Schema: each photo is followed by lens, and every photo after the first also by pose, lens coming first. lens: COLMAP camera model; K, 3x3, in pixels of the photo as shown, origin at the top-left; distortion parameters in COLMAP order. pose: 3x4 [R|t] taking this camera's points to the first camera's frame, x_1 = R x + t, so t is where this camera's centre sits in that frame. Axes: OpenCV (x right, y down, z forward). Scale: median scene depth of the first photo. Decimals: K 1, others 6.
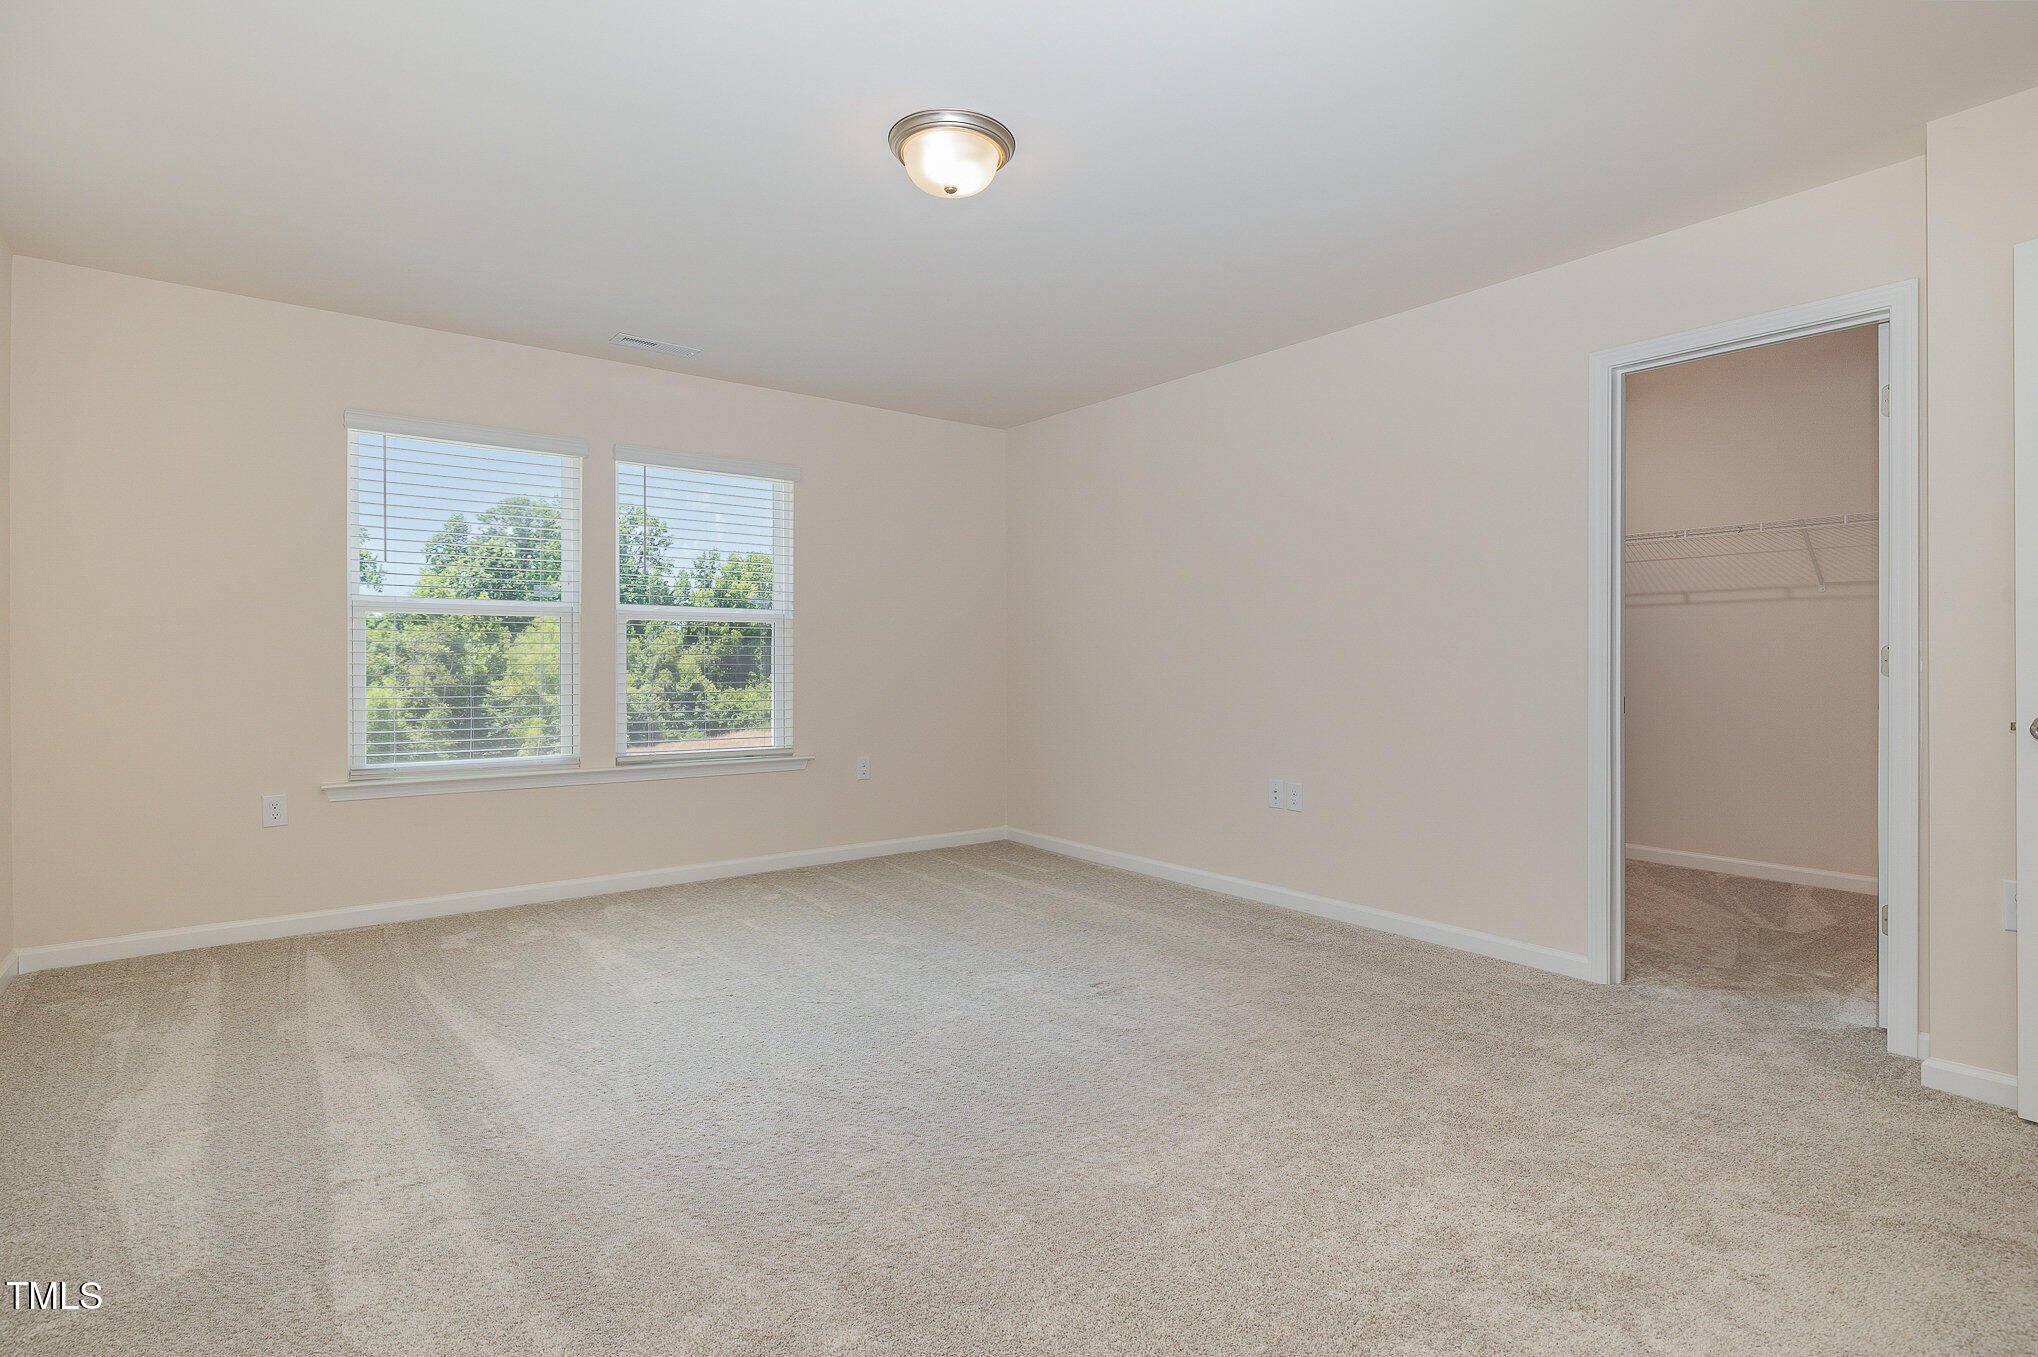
lens RADIAL K [[978.3, 0, 1019.0], [0, 978.3, 678.5], [0, 0, 1]] dist [0.001117, 0.000206]
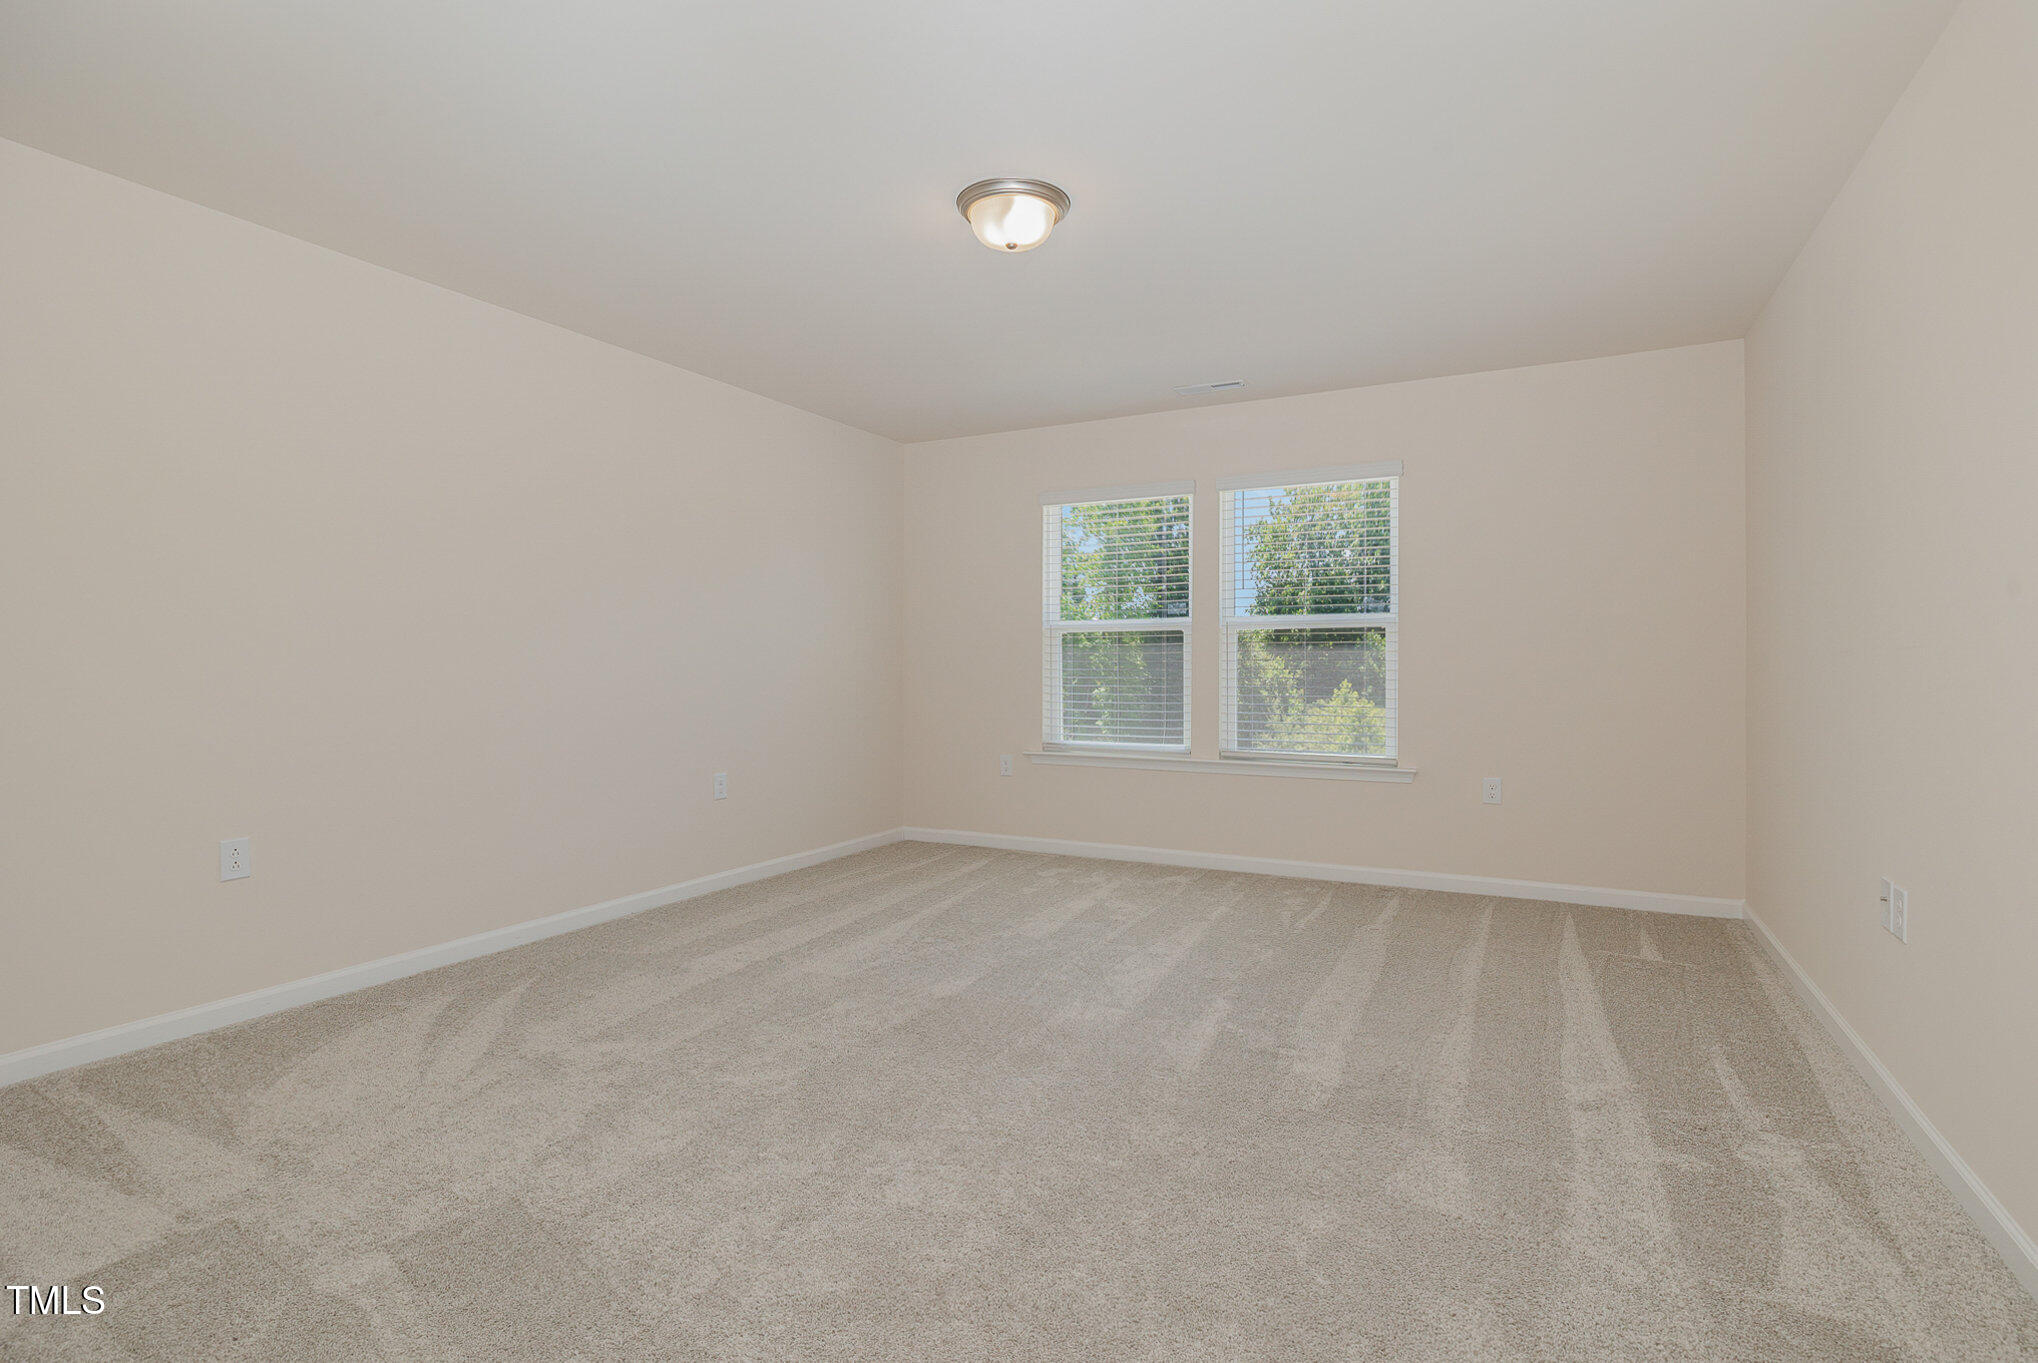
lens RADIAL K [[1002.5, 0, 1024.8], [0, 1002.5, 663.3], [0, 0, 1]] dist [-0.000480, 0.000033]
pose [[0.441502, -0.004424, -0.897250, 0.612392], [-0.016589, 0.999777, -0.013092, -0.002744], [0.897107, 0.020664, 0.441330, 0.324394]]
